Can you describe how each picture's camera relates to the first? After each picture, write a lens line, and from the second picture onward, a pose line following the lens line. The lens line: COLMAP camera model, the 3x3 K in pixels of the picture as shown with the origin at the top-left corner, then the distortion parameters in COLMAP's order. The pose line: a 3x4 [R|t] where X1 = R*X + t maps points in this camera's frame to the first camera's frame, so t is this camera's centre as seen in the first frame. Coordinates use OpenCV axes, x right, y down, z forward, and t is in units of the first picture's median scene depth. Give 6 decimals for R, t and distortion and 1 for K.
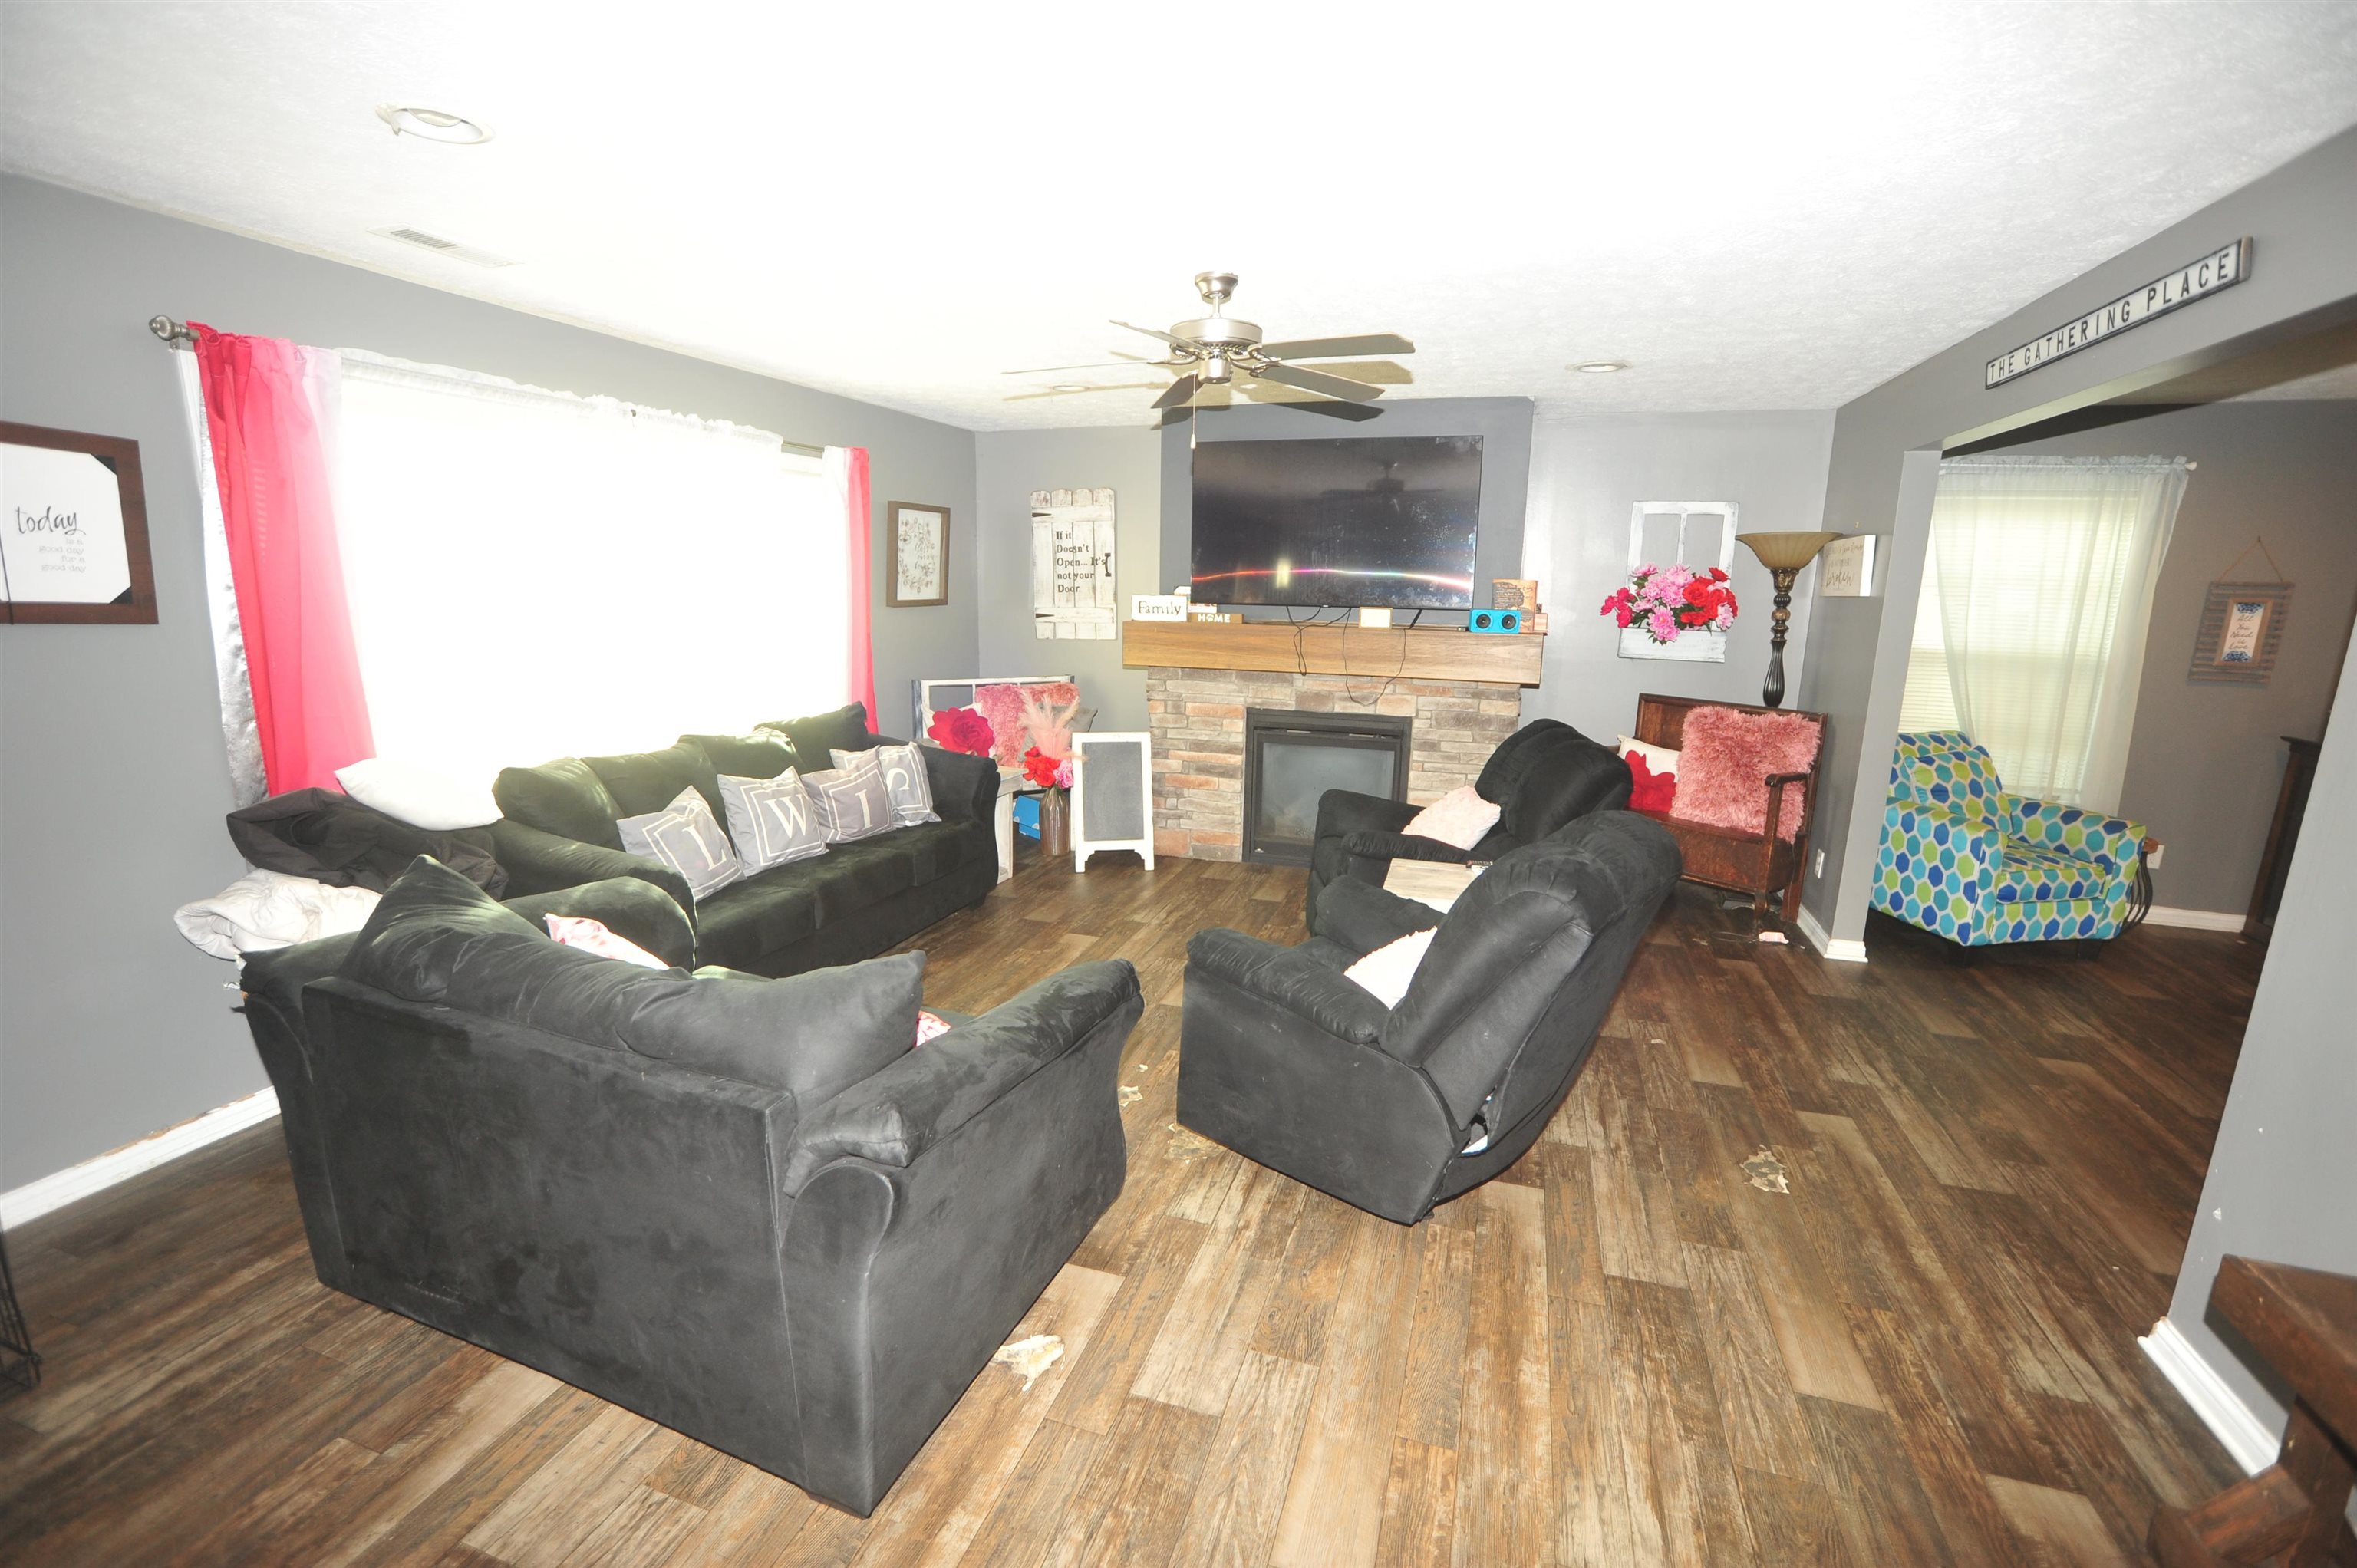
lens RADIAL K [[1020.8, 0, 1172.8], [0, 1020.8, 791.6], [0, 0, 1]] dist [-0.063639, 0.022813]
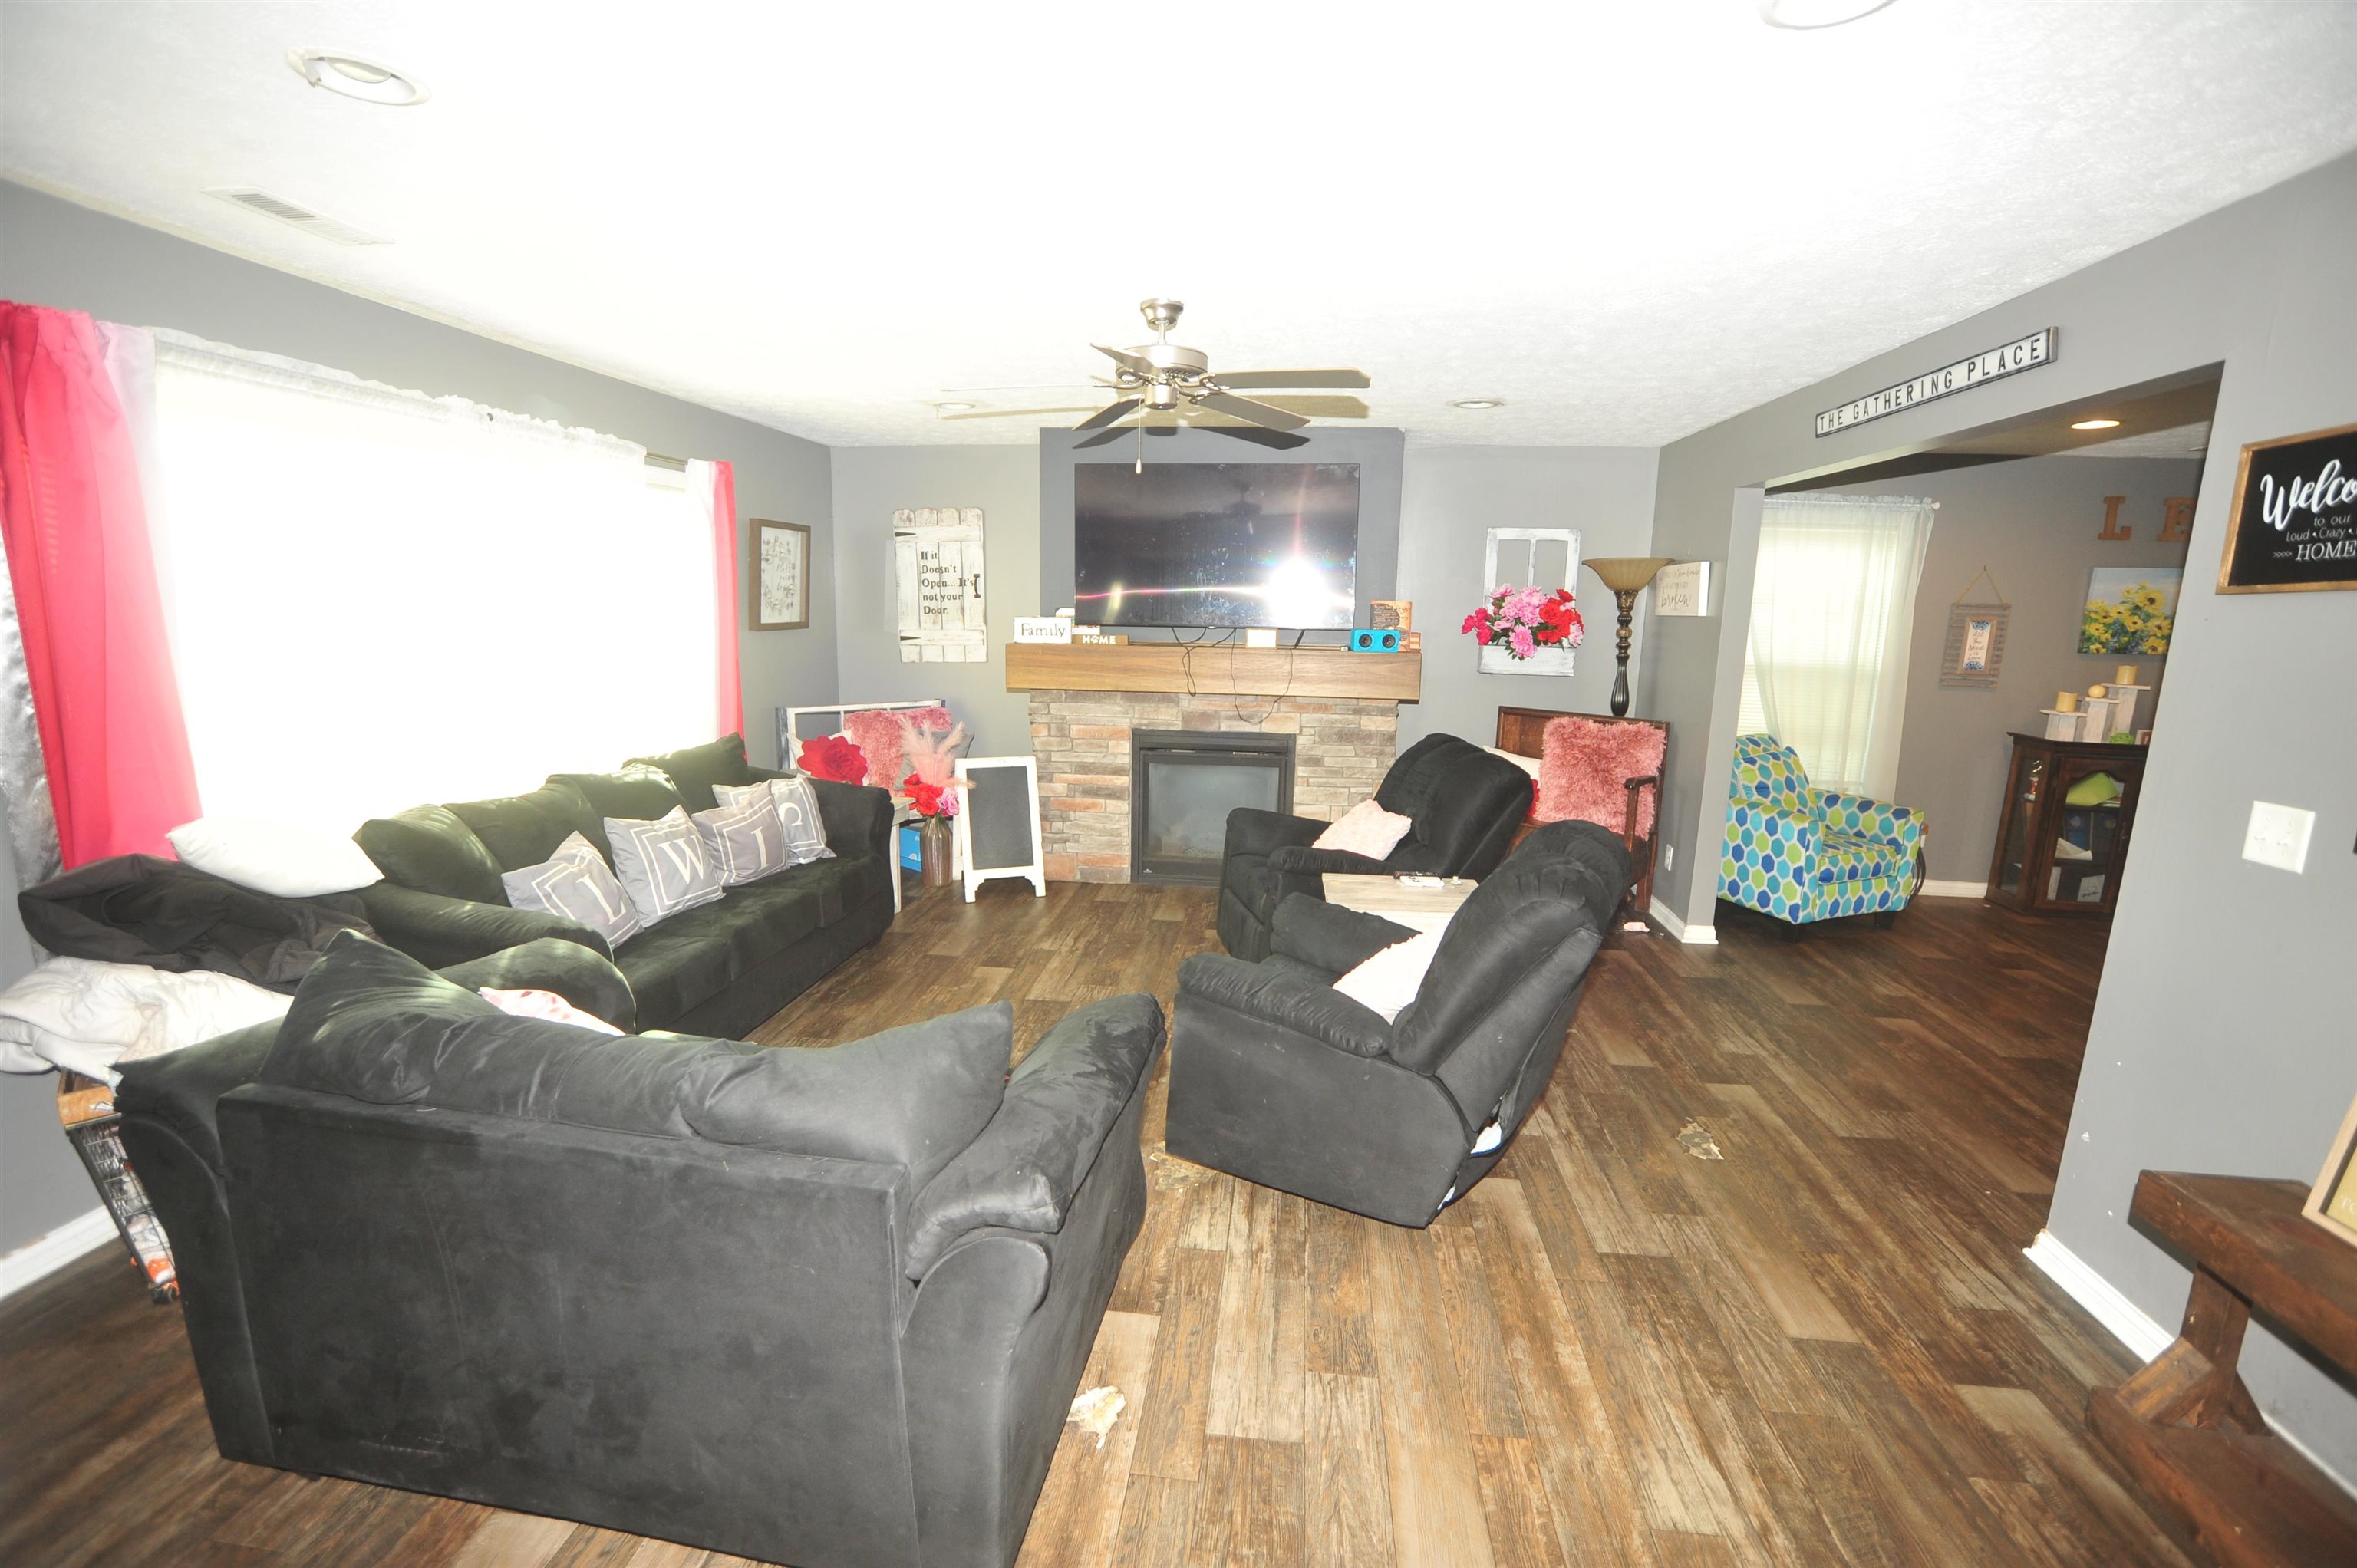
lens RADIAL K [[1020.8, 0, 1172.8], [0, 1020.8, 791.6], [0, 0, 1]] dist [-0.063639, 0.022813]
pose [[0.979922, -0.035375, 0.196217, -0.225976], [0.038607, 0.999174, -0.012670, -0.016421], [-0.195607, 0.019991, 0.980479, 0.029656]]
